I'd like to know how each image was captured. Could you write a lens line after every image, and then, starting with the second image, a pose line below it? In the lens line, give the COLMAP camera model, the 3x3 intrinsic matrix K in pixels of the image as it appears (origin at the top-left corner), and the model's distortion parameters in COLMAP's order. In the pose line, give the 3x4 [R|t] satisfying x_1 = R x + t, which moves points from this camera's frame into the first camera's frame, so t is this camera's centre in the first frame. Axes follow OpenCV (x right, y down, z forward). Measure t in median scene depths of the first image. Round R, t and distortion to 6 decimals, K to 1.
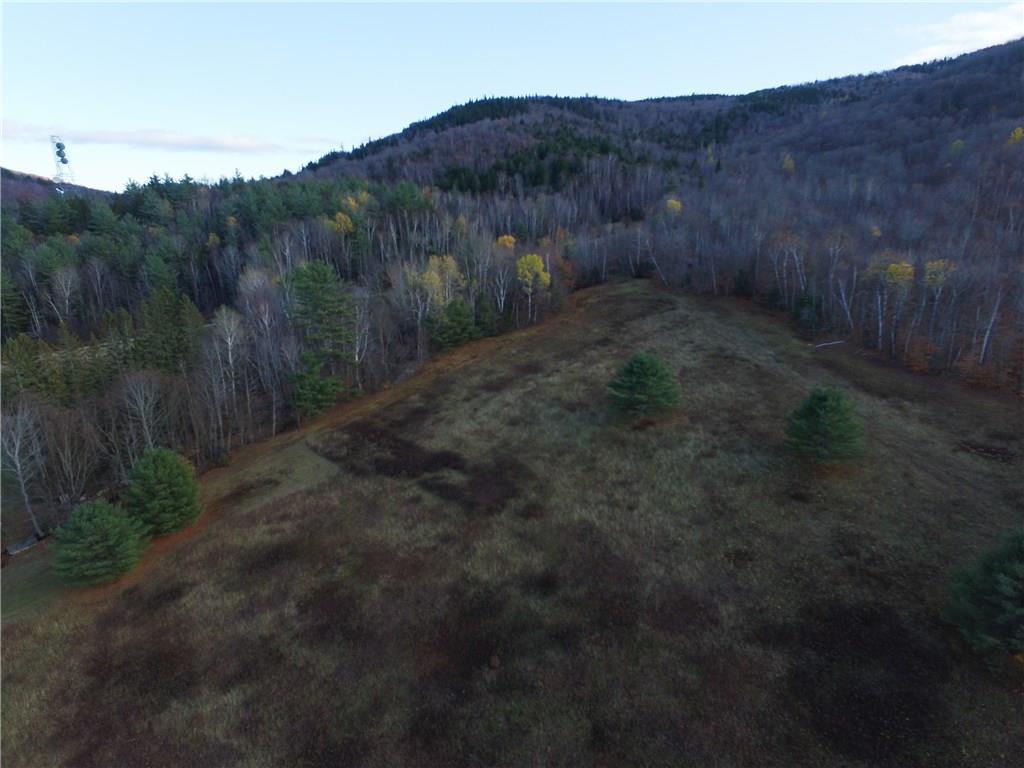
lens RADIAL K [[604.4, 0, 519.5], [0, 604.4, 412.9], [0, 0, 1]] dist [-0.002350, 0.012127]
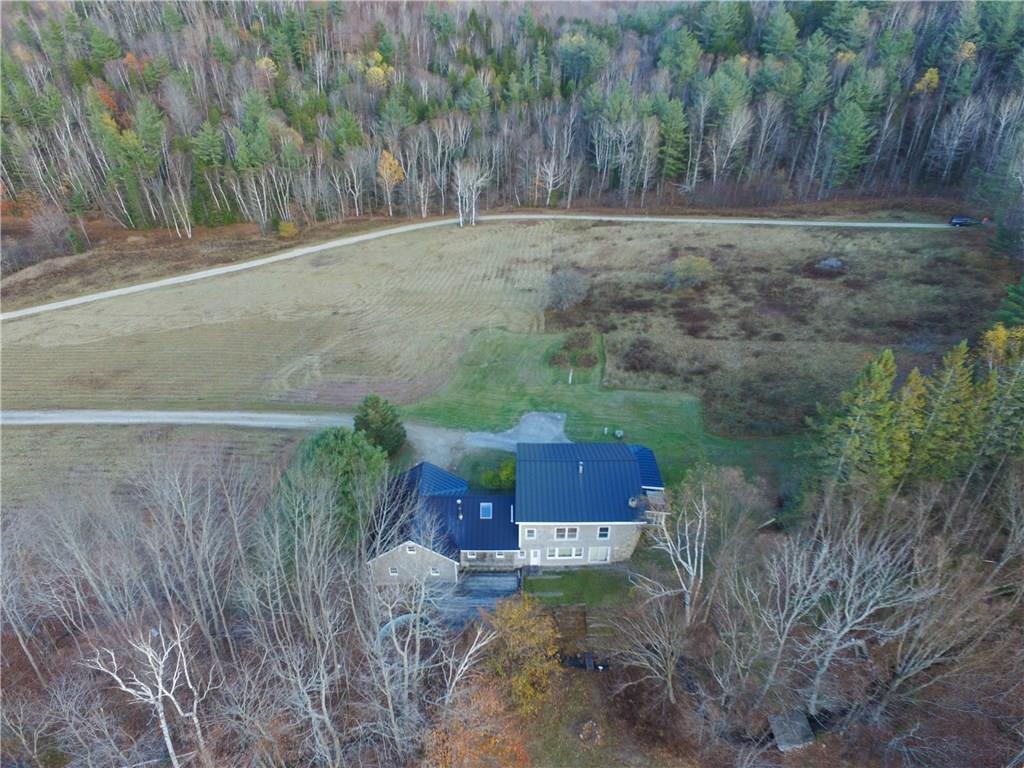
lens RADIAL K [[604.4, 0, 526.6], [0, 604.4, 435.0], [0, 0, 1]] dist [-0.002350, 0.012127]
pose [[0.698784, 0.433736, -0.568835, -0.265218], [-0.257555, 0.894426, 0.365606, -0.060334], [0.667358, -0.108974, 0.736721, 0.139746]]
